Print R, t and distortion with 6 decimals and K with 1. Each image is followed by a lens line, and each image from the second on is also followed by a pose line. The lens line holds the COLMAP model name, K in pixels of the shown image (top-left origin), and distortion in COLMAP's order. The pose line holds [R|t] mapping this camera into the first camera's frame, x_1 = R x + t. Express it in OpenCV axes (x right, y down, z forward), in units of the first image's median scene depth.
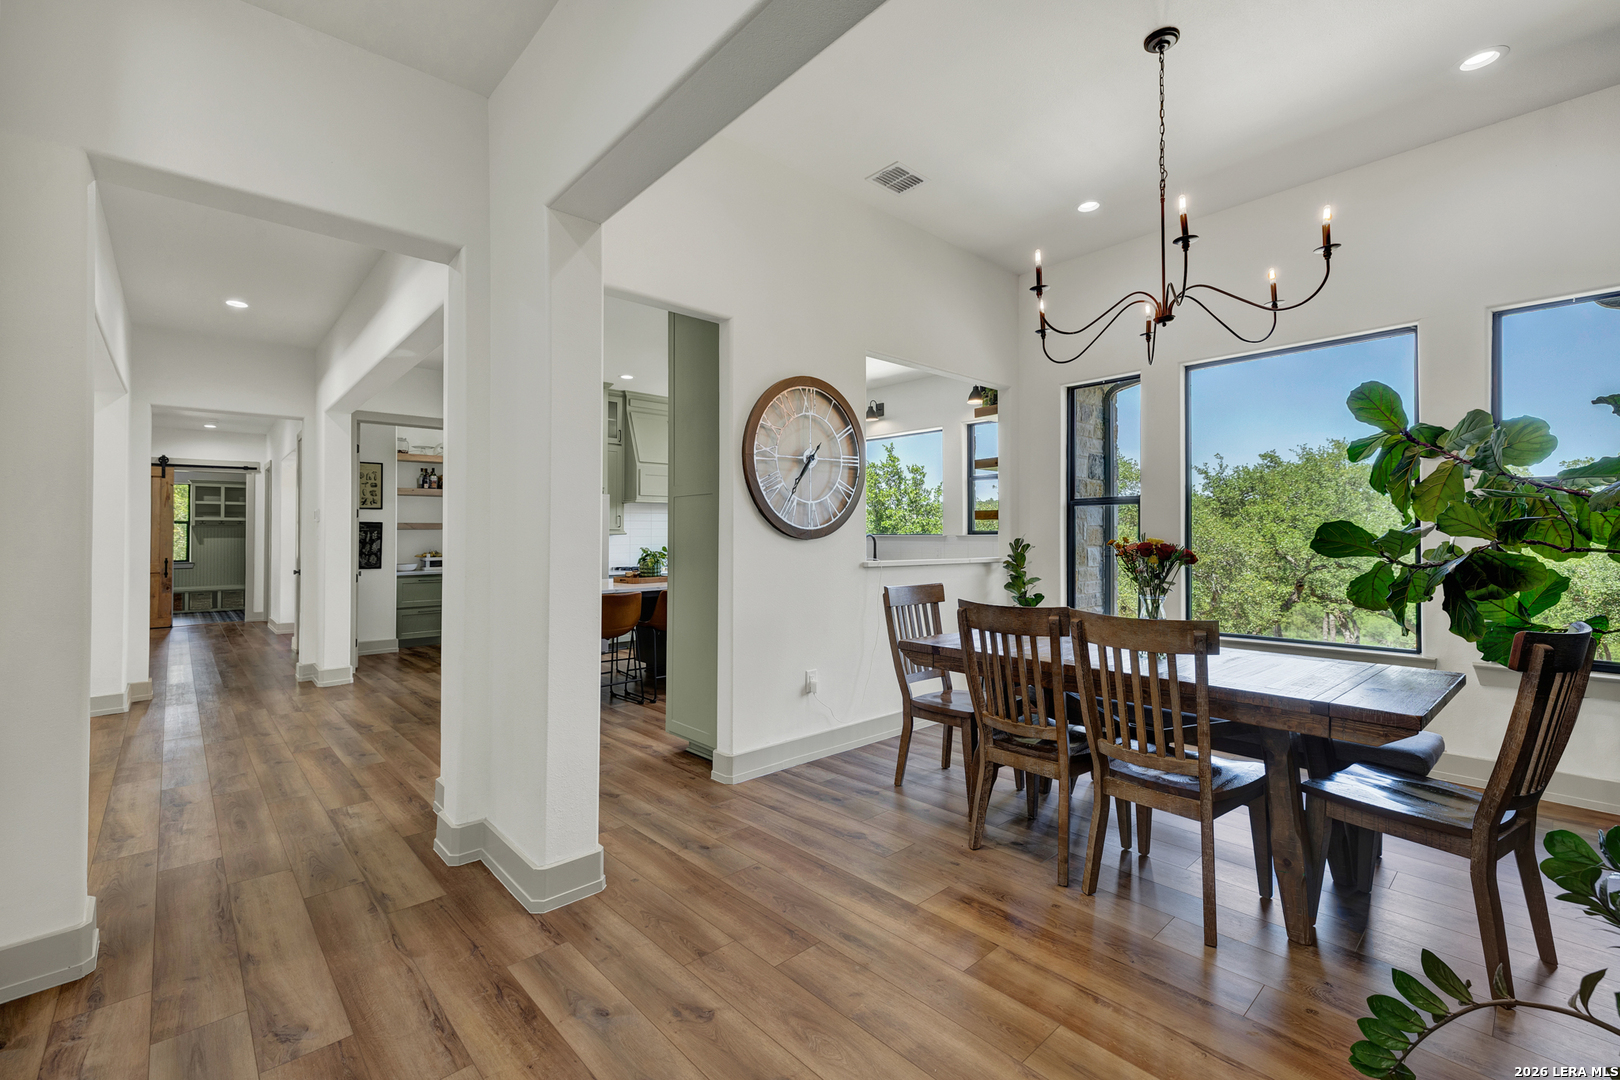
lens RADIAL K [[701.3, 0, 804.3], [0, 701.3, 538.0], [0, 0, 1]] dist [0.000765, 0.000343]
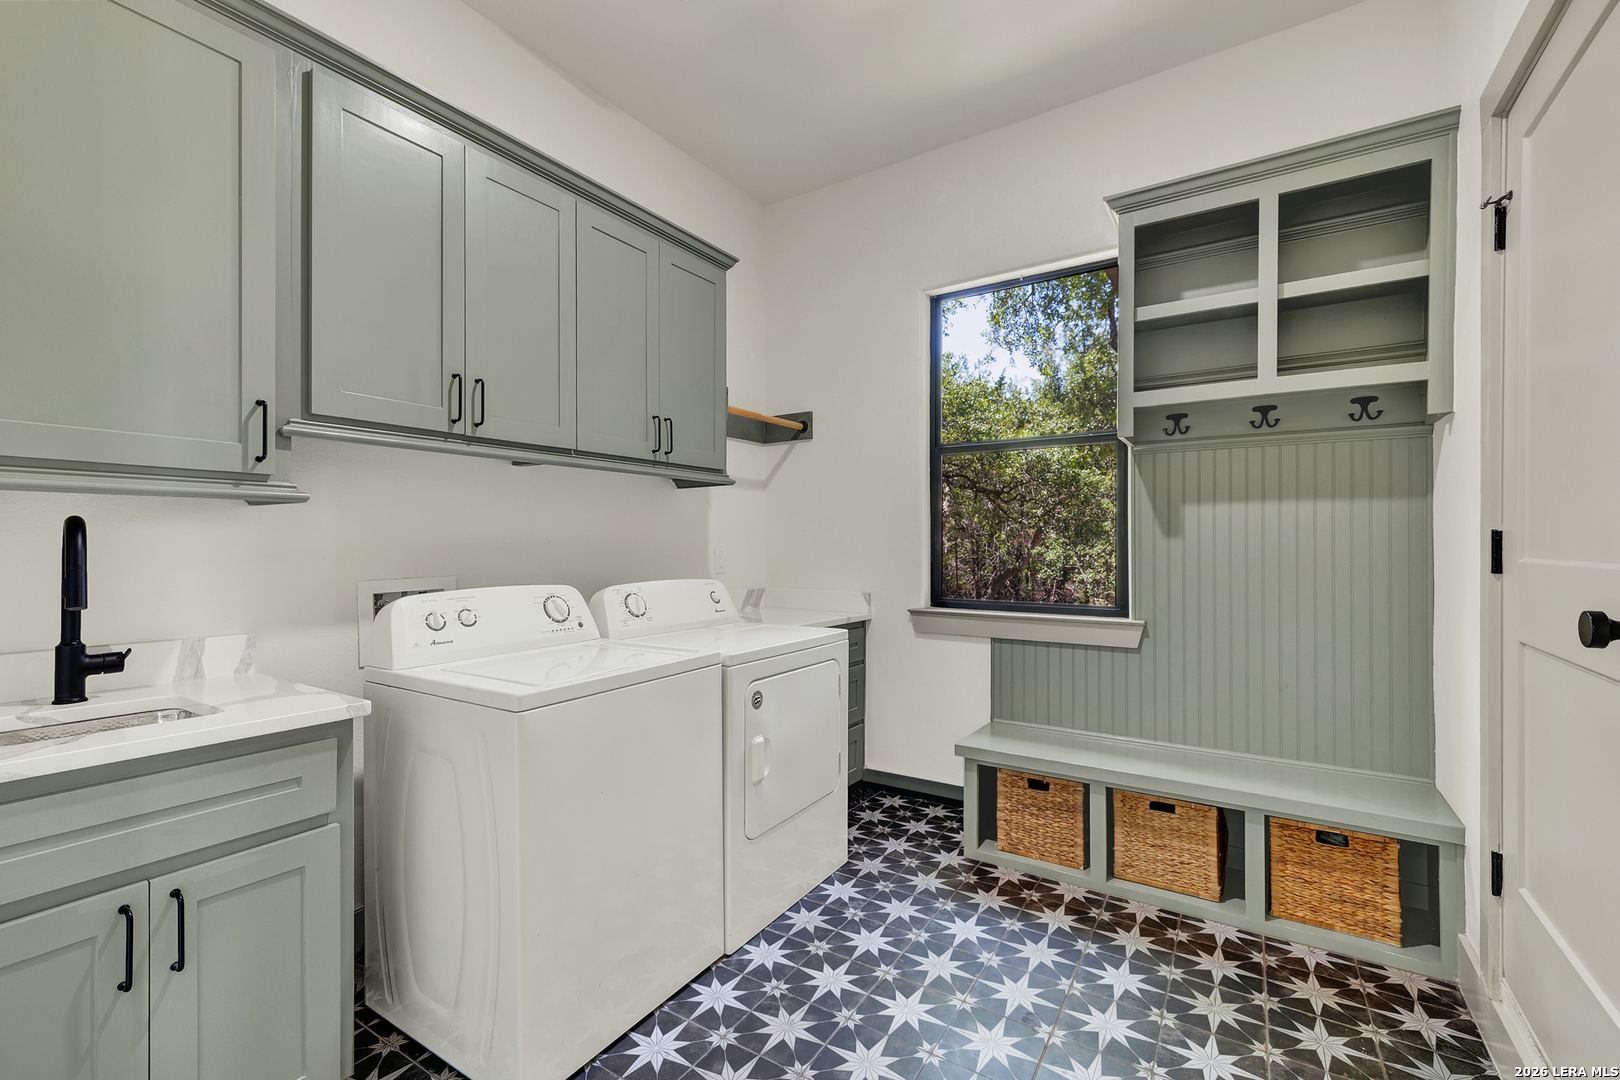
lens RADIAL K [[701.3, 0, 804.3], [0, 701.3, 538.0], [0, 0, 1]] dist [0.000765, 0.000343]
pose [[0.253502, -0.000969, -0.967334, -0.696137], [0.005737, 0.999983, 0.000501, 0.008324], [0.967318, -0.005676, 0.253504, 0.851812]]
